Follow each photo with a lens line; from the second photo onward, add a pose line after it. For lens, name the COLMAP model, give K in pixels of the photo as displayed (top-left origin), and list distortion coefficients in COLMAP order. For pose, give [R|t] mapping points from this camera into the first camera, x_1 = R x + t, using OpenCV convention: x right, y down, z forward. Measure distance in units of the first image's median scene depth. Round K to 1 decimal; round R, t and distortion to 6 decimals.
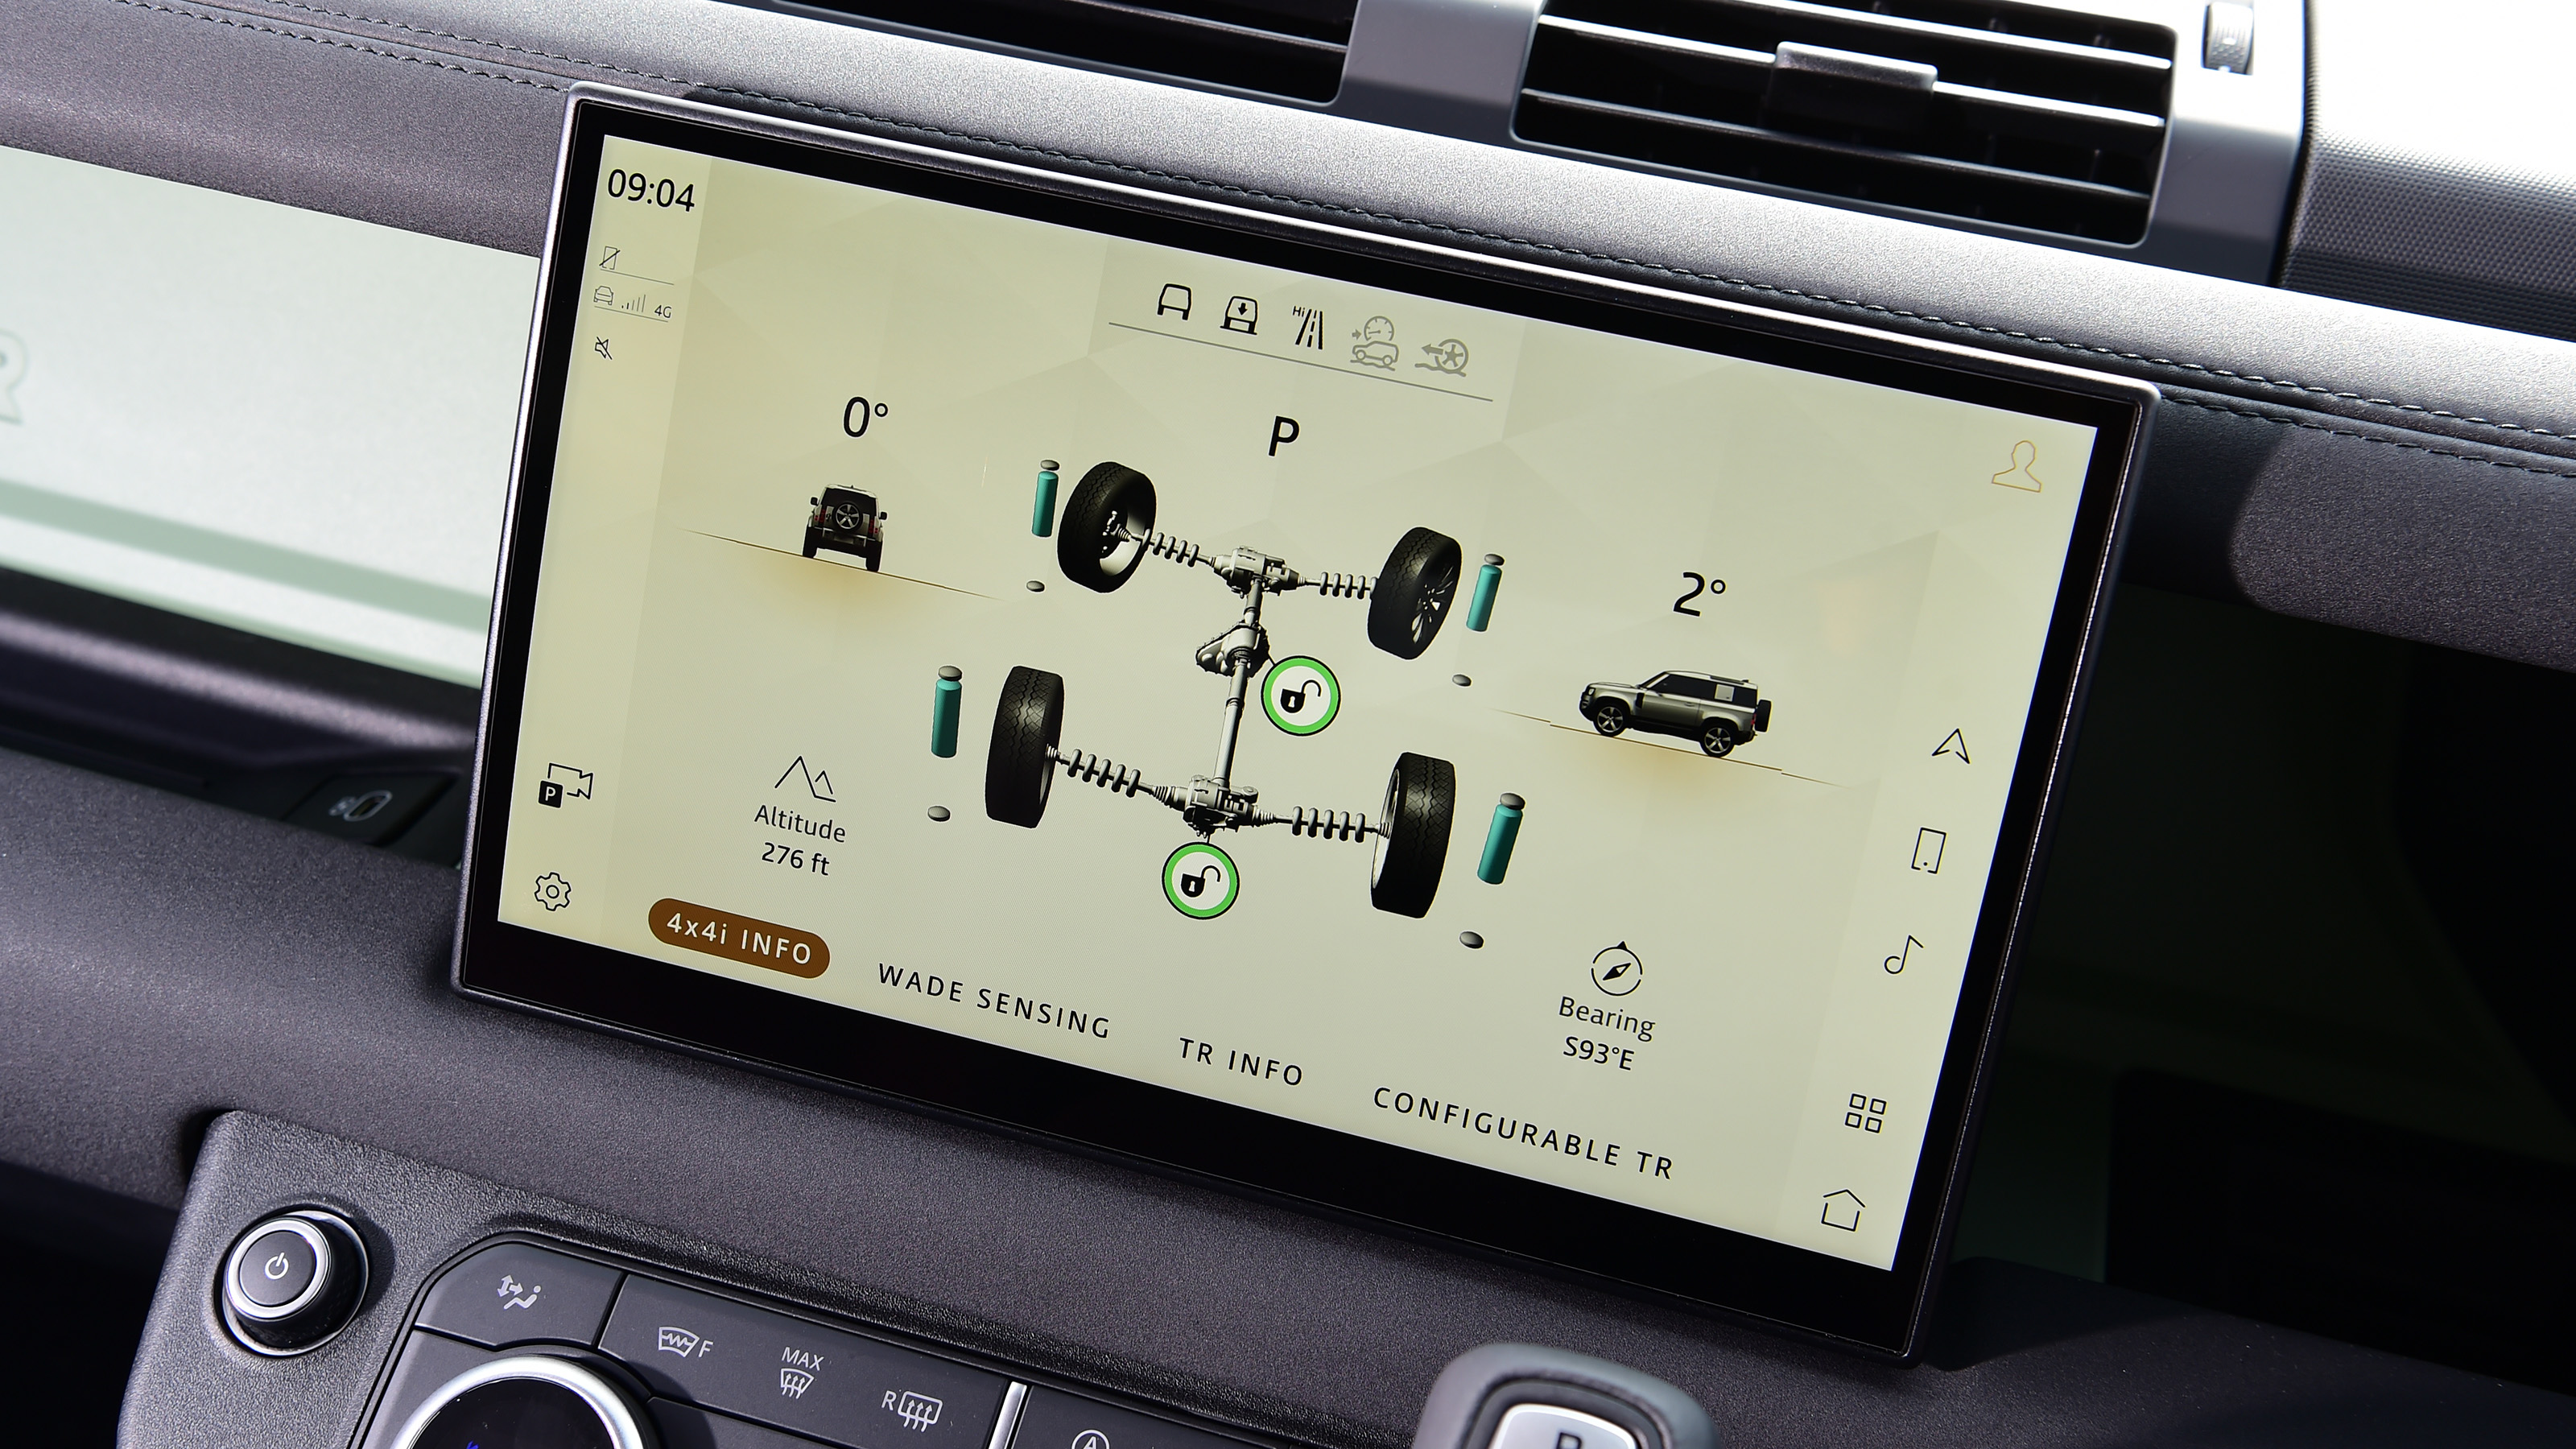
lens RADIAL K [[2945.9, 0, 1246.4], [0, 2945.9, 731.8], [0, 0, 1]] dist [0.043814, 0.049039]
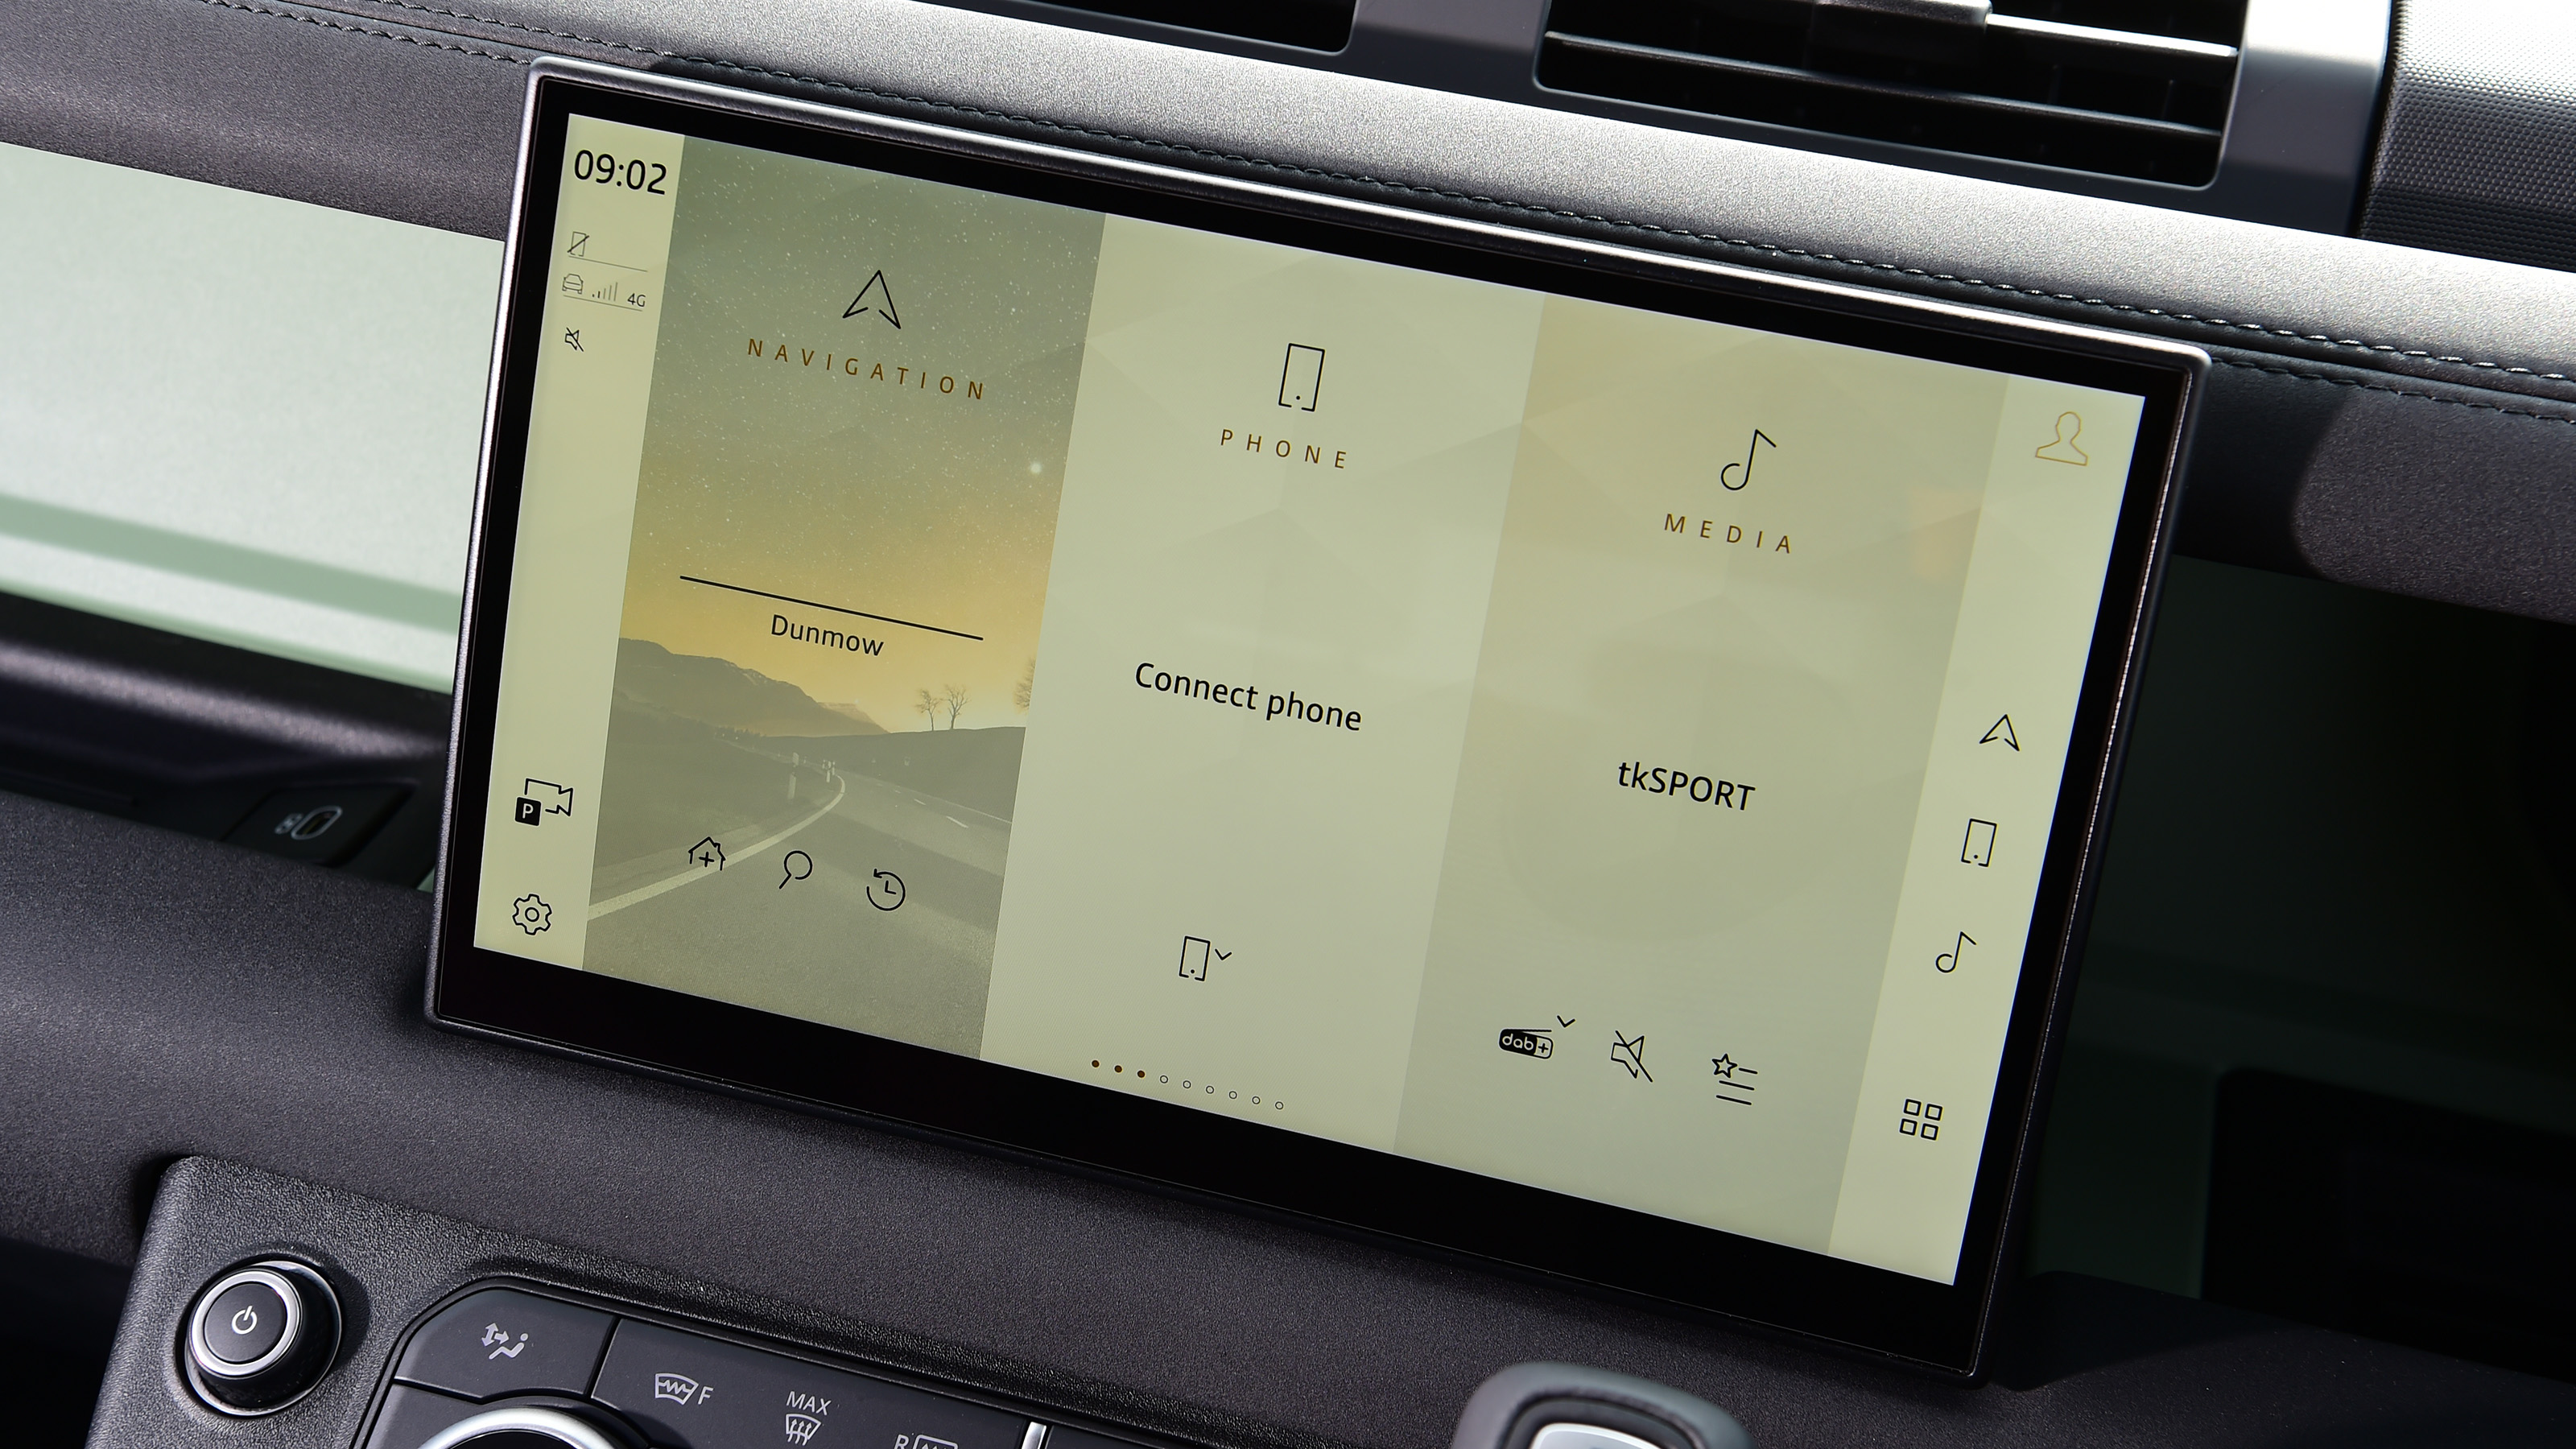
lens RADIAL K [[3542.9, 0, 1270.6], [0, 3542.9, 723.6], [0, 0, 1]] dist [0.148421, 0.080455]
pose [[0.999734, -0.021688, -0.007788, 0.011050], [0.021774, 0.999701, 0.011094, -0.014419], [0.007545, -0.011261, 0.999908, -0.137622]]
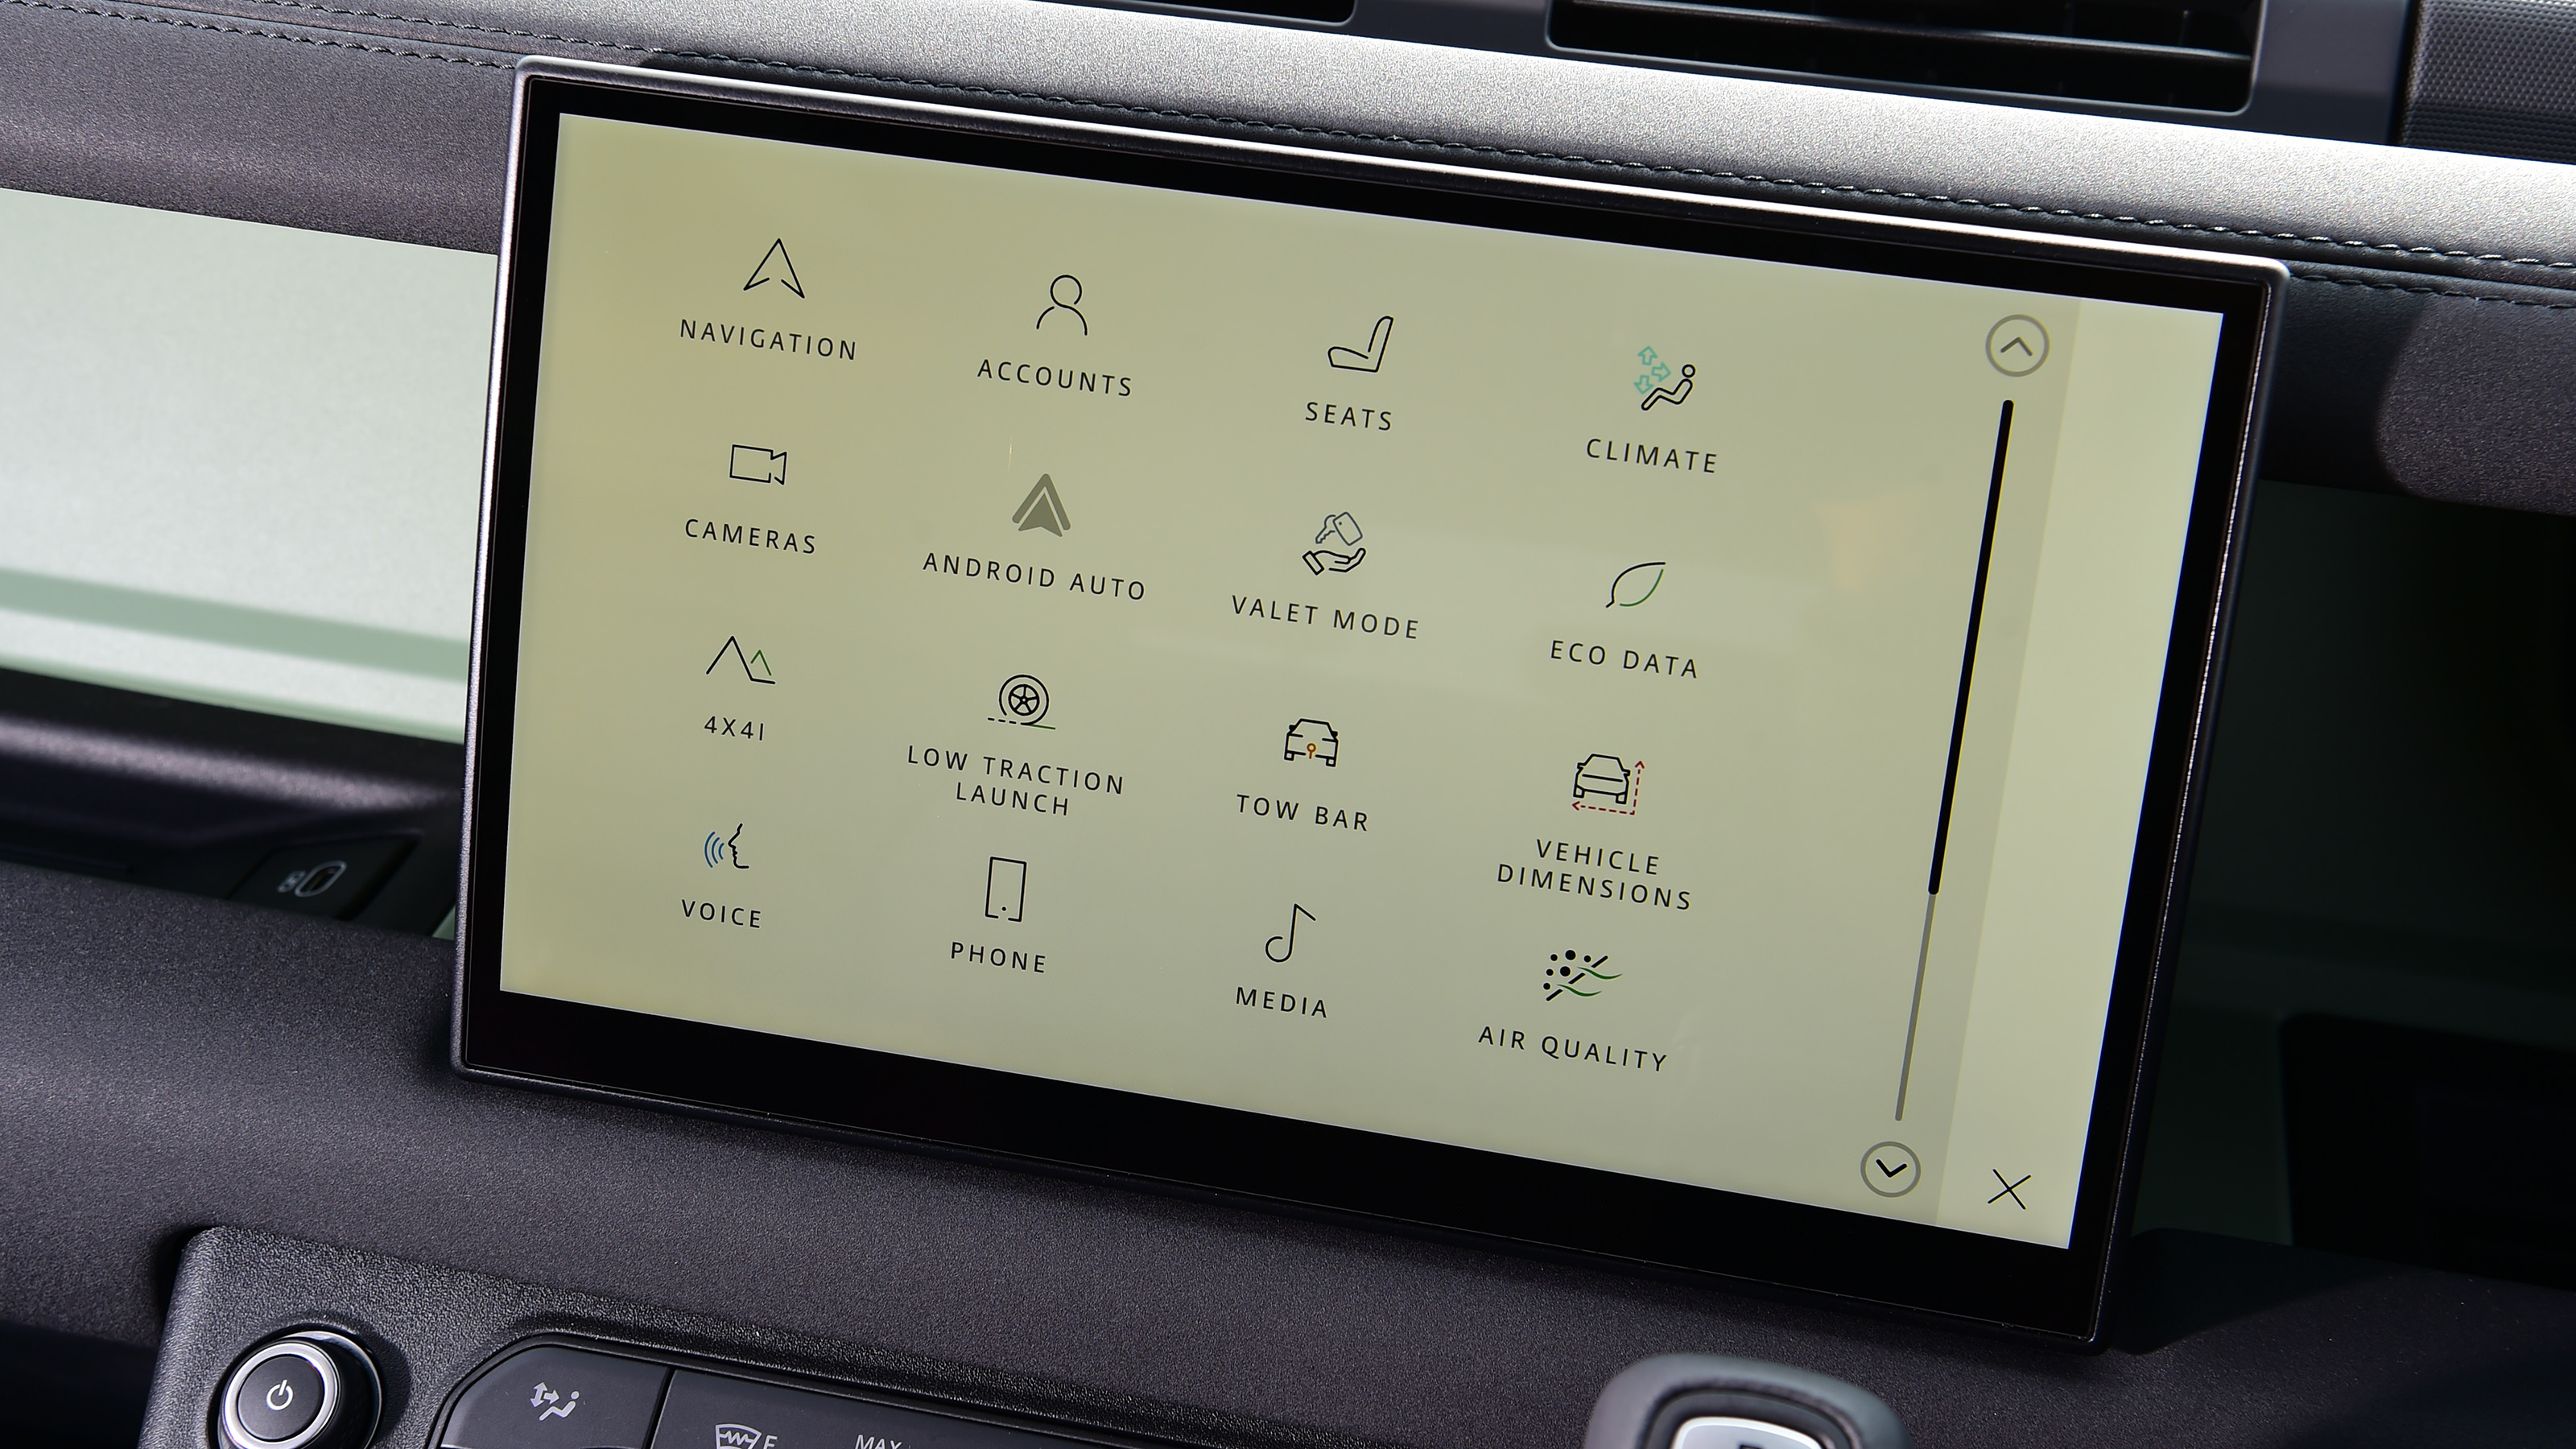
lens RADIAL K [[3354.6, 0, 1303.6], [0, 3354.6, 705.4], [0, 0, 1]] dist [0.094034, 0.097510]
pose [[0.996637, -0.076894, 0.028314, -0.032158], [0.077127, 0.996995, -0.007201, 0.003756], [-0.027676, 0.009360, 0.999573, -0.037616]]
